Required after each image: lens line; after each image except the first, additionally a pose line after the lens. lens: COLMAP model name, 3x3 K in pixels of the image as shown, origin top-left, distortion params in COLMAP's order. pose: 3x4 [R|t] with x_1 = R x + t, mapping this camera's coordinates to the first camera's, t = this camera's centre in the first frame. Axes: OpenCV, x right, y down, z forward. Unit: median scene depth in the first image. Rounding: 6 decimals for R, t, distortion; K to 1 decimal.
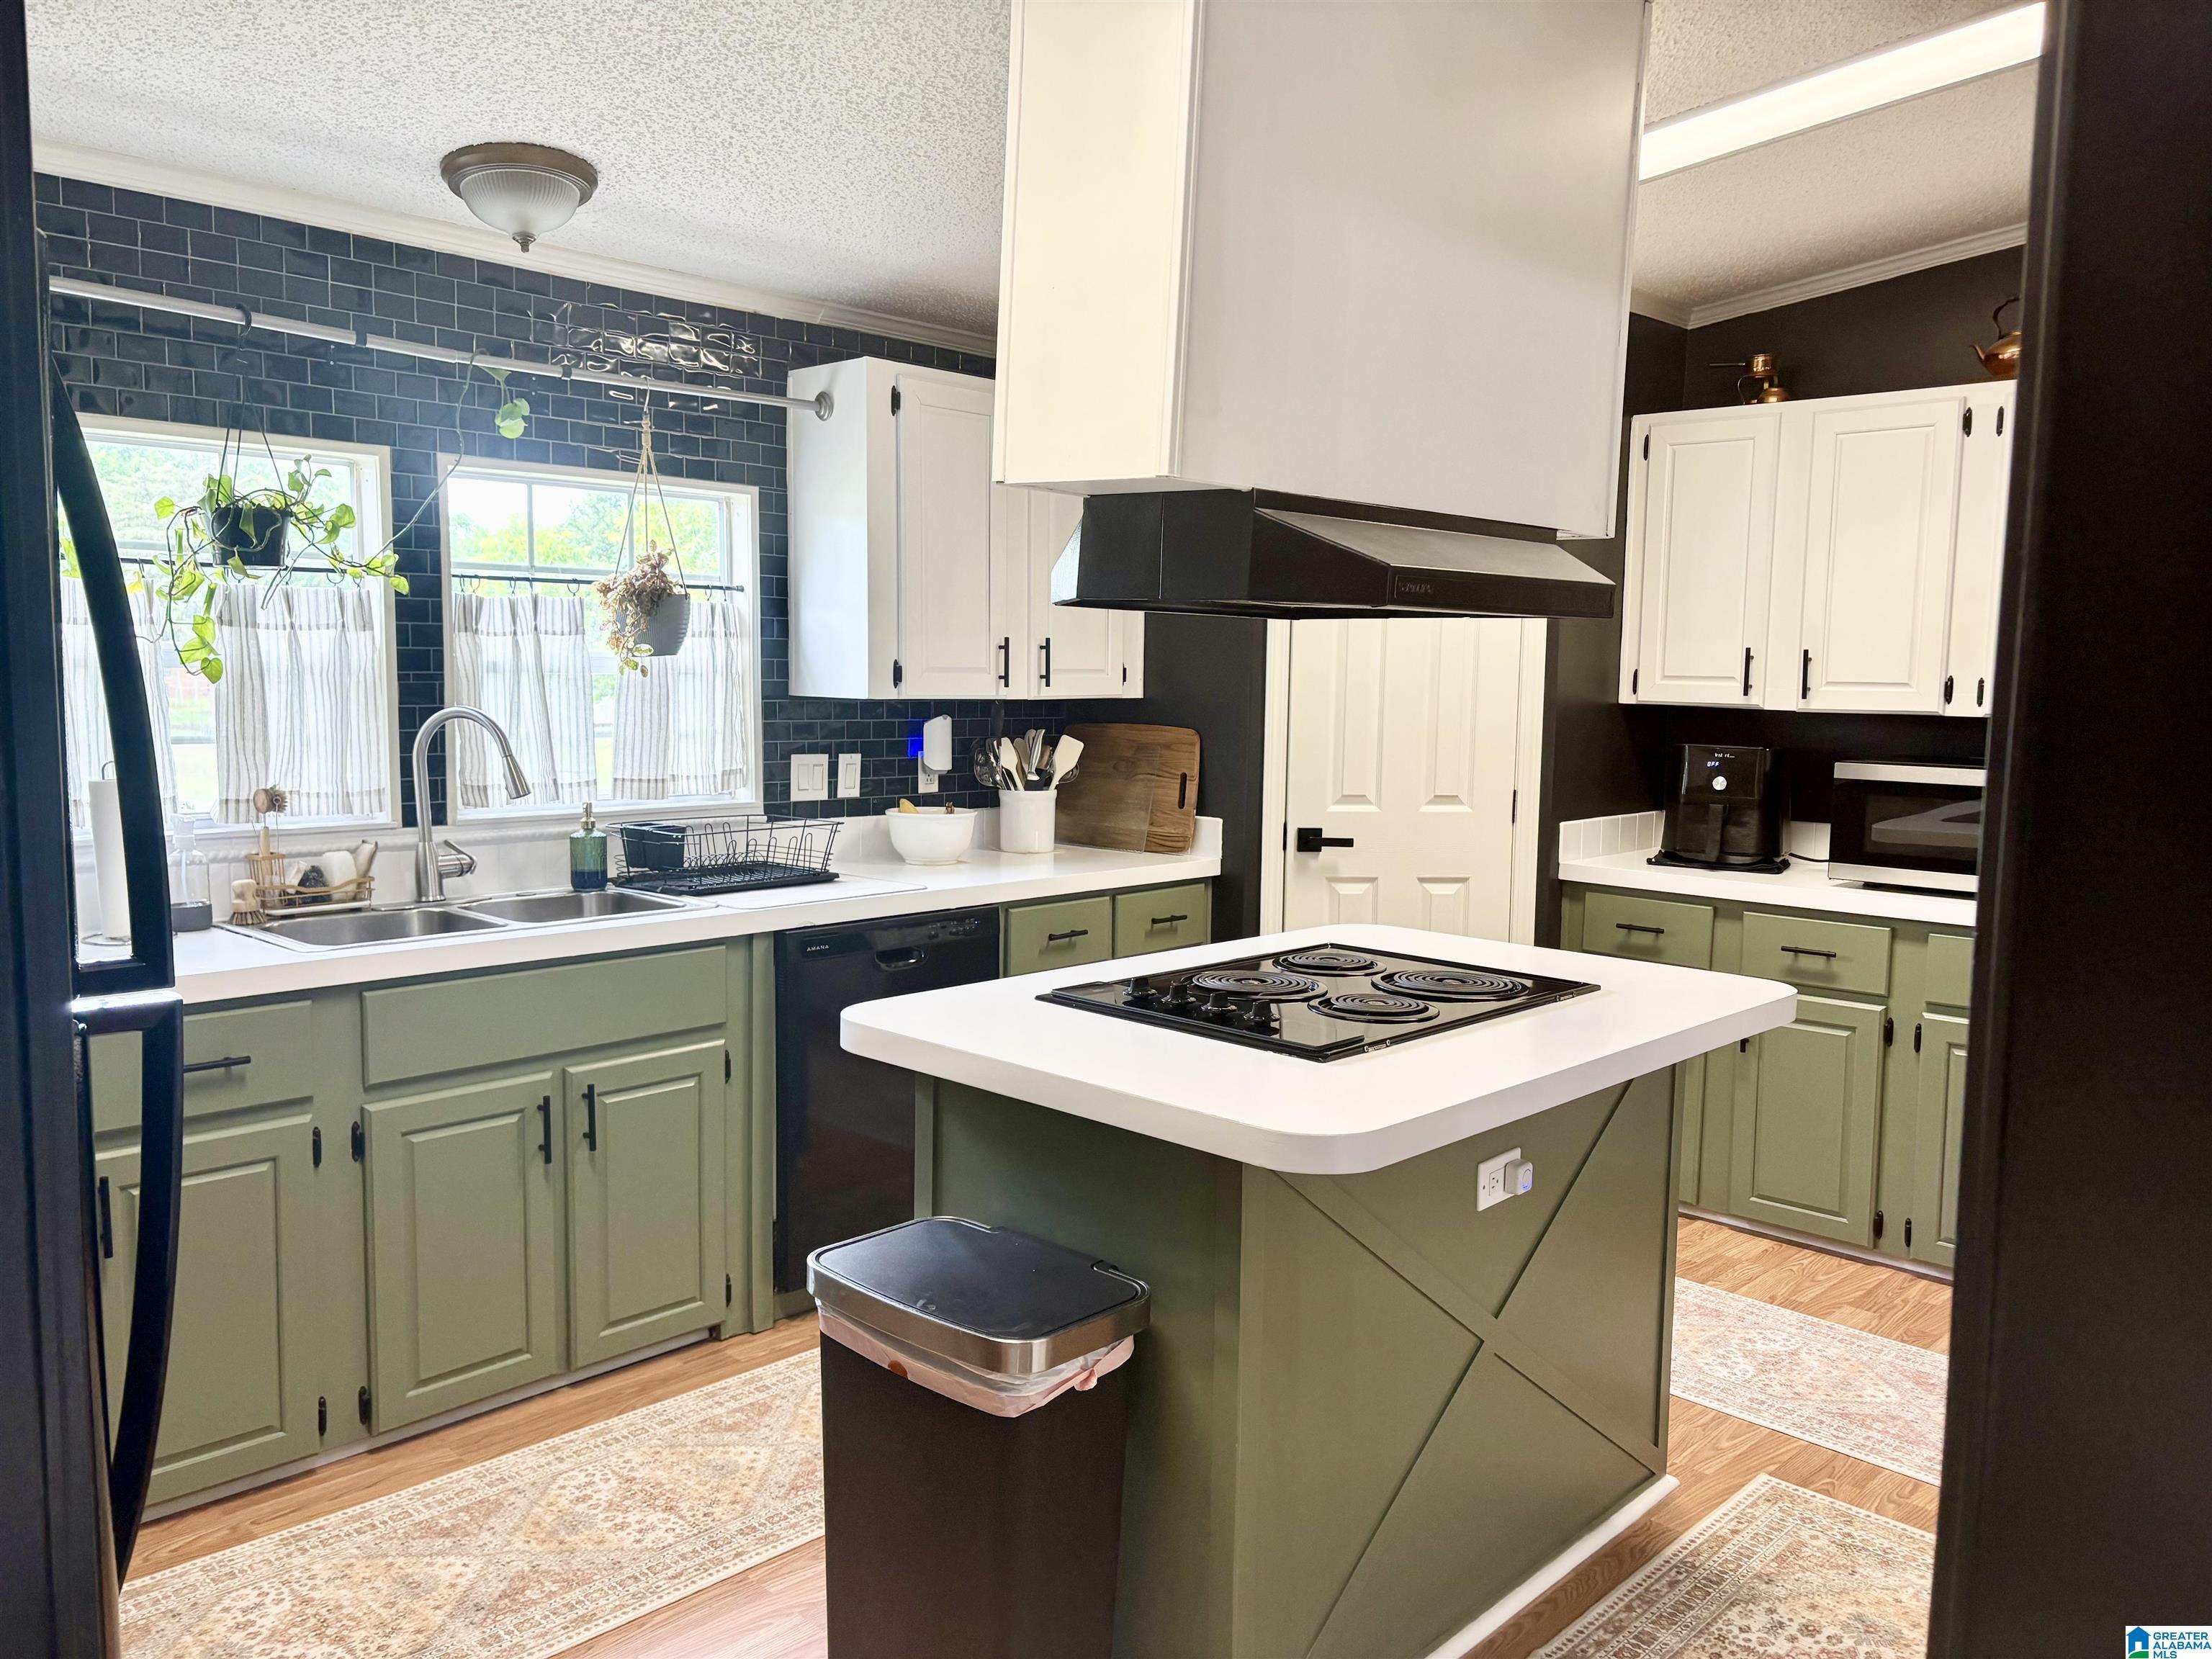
lens RADIAL K [[1629.4, 0, 1107.3], [0, 1629.4, 842.6], [0, 0, 1]] dist [0.204801, -0.420223]
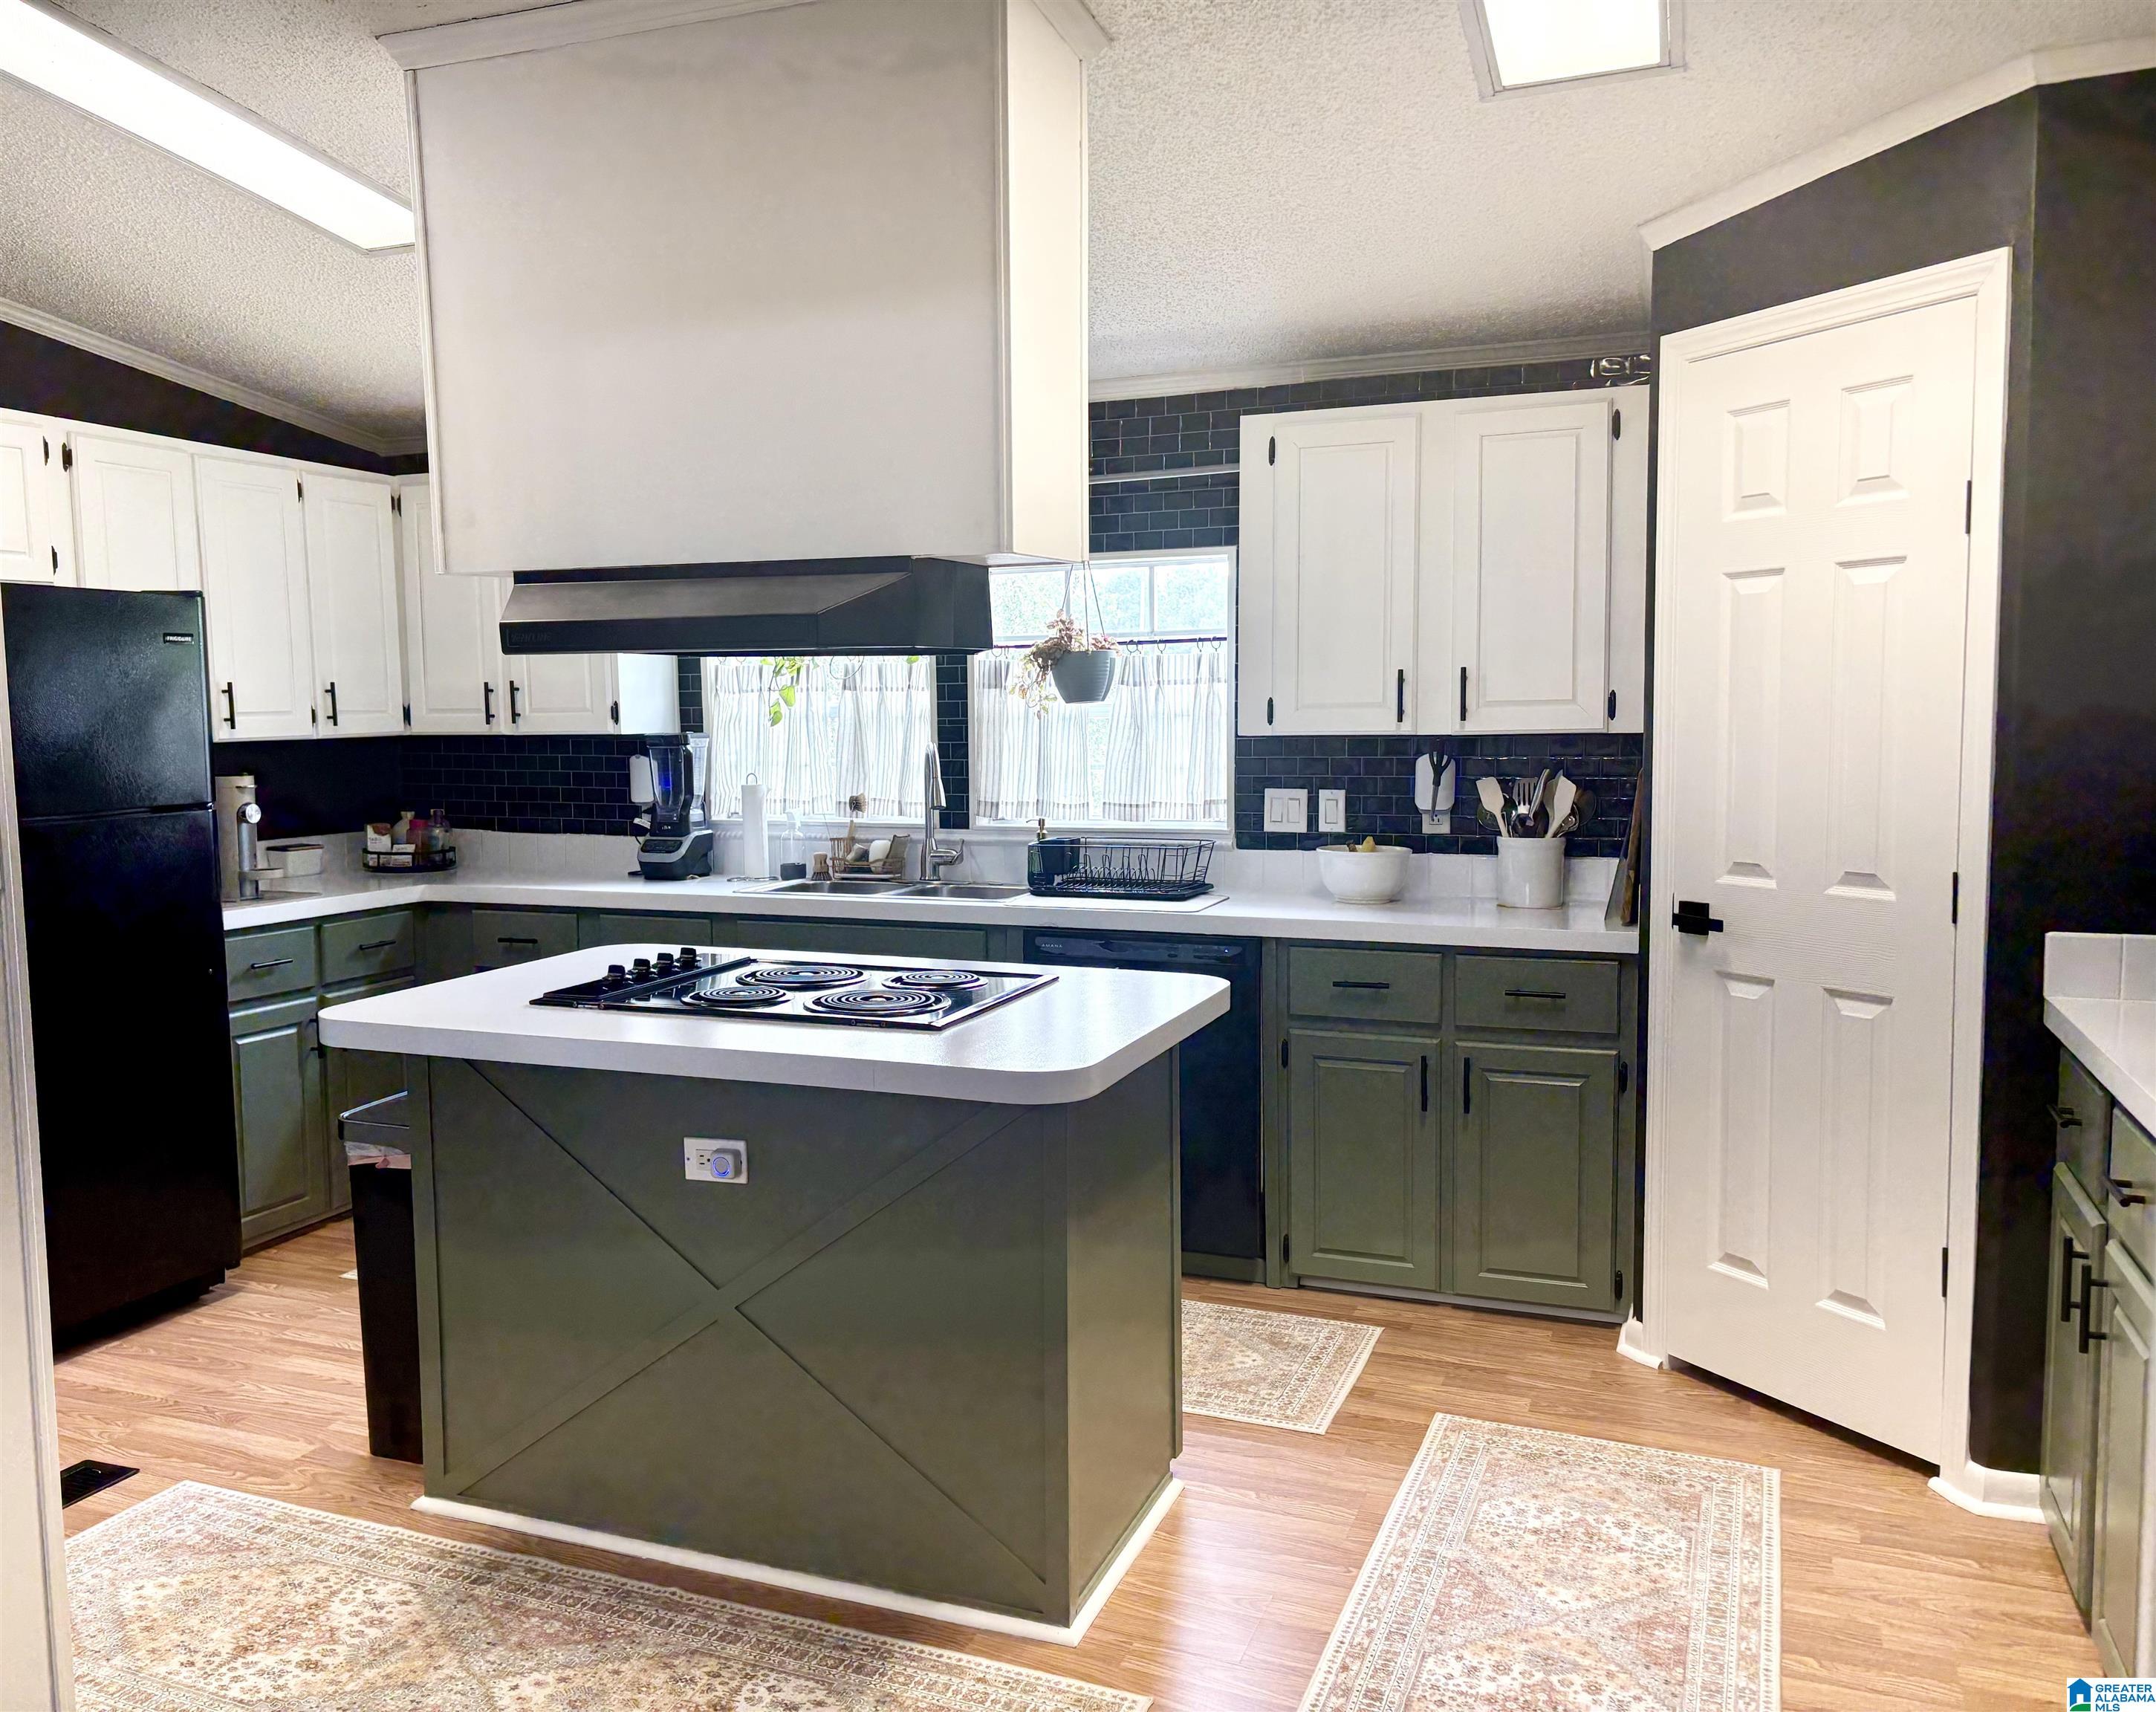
lens RADIAL K [[1711.9, 0, 984.7], [0, 1711.9, 851.6], [0, 0, 1]] dist [0.054471, -0.060920]
pose [[0.354711, 0.057594, -0.933200, 0.750171], [-0.084925, 0.995960, 0.029187, -0.027814], [0.931111, 0.068899, 0.358170, 0.407930]]
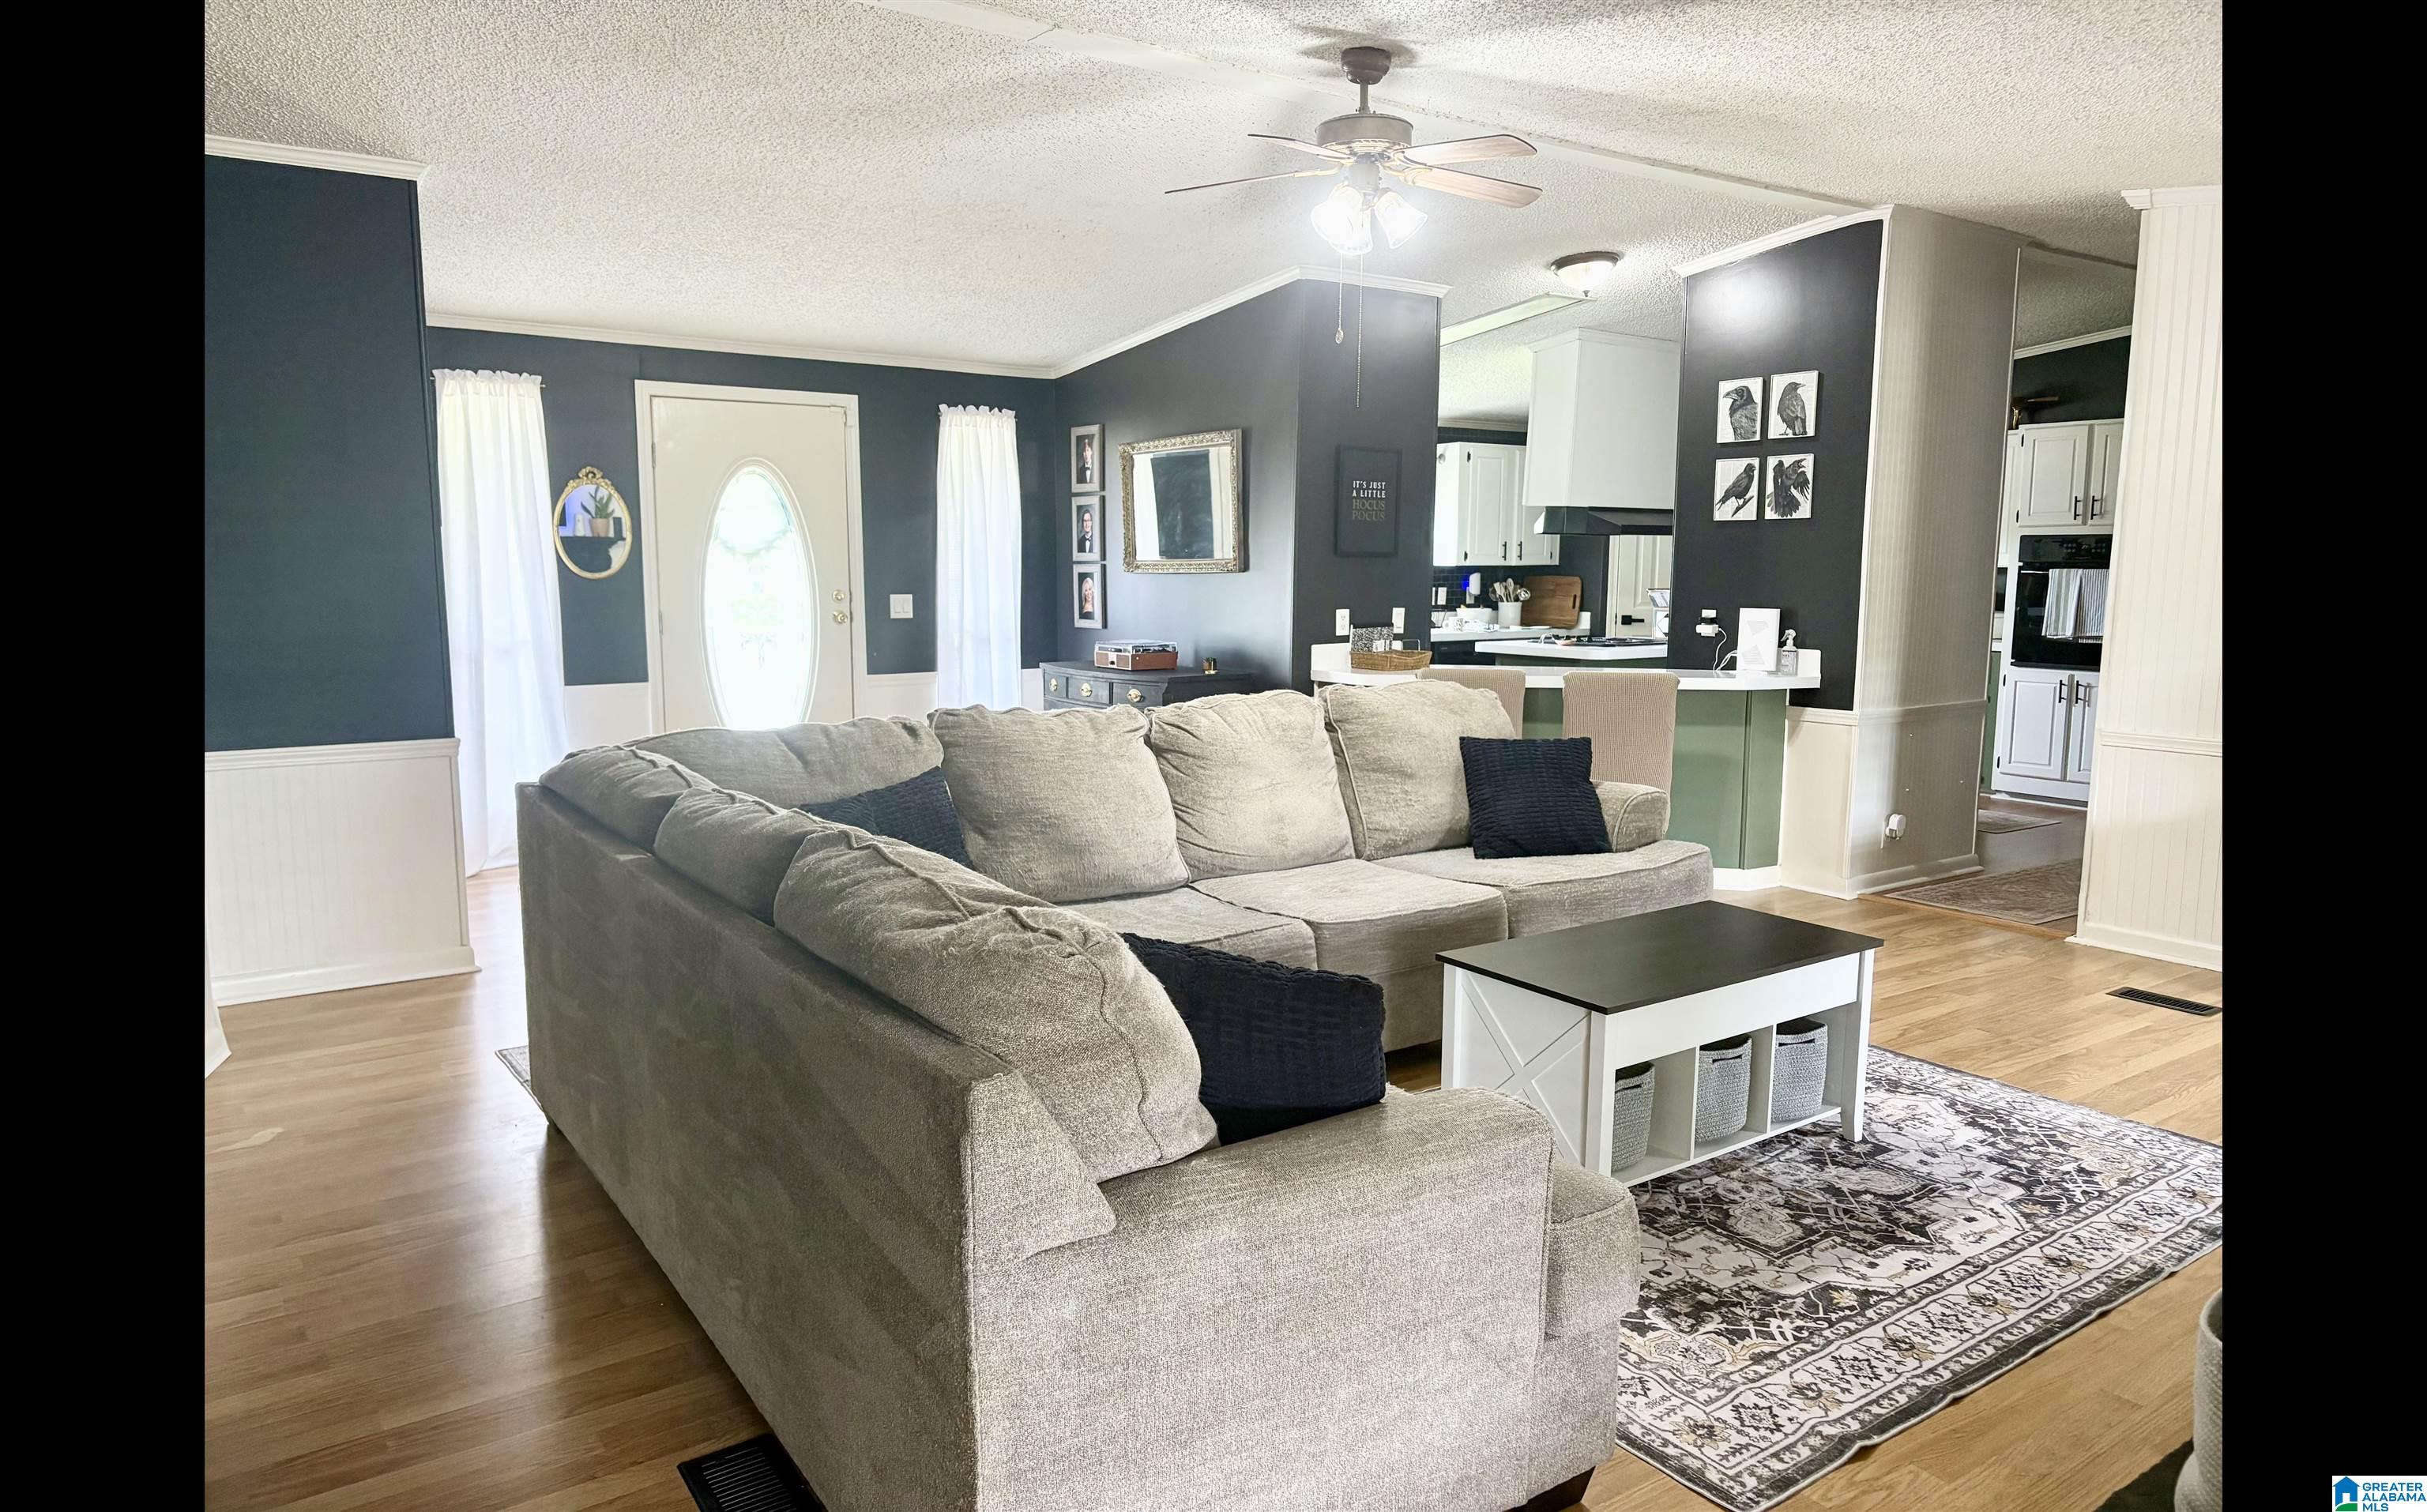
lens RADIAL K [[1489.3, 0, 1213.5], [0, 1489.3, 756.0], [0, 0, 1]] dist [0.020945, -0.001976]
pose [[0.982352, 0.008811, -0.186835, -0.069377], [-0.003075, 0.999516, 0.030972, 0.139542], [0.187017, -0.029851, 0.981903, -1.381745]]
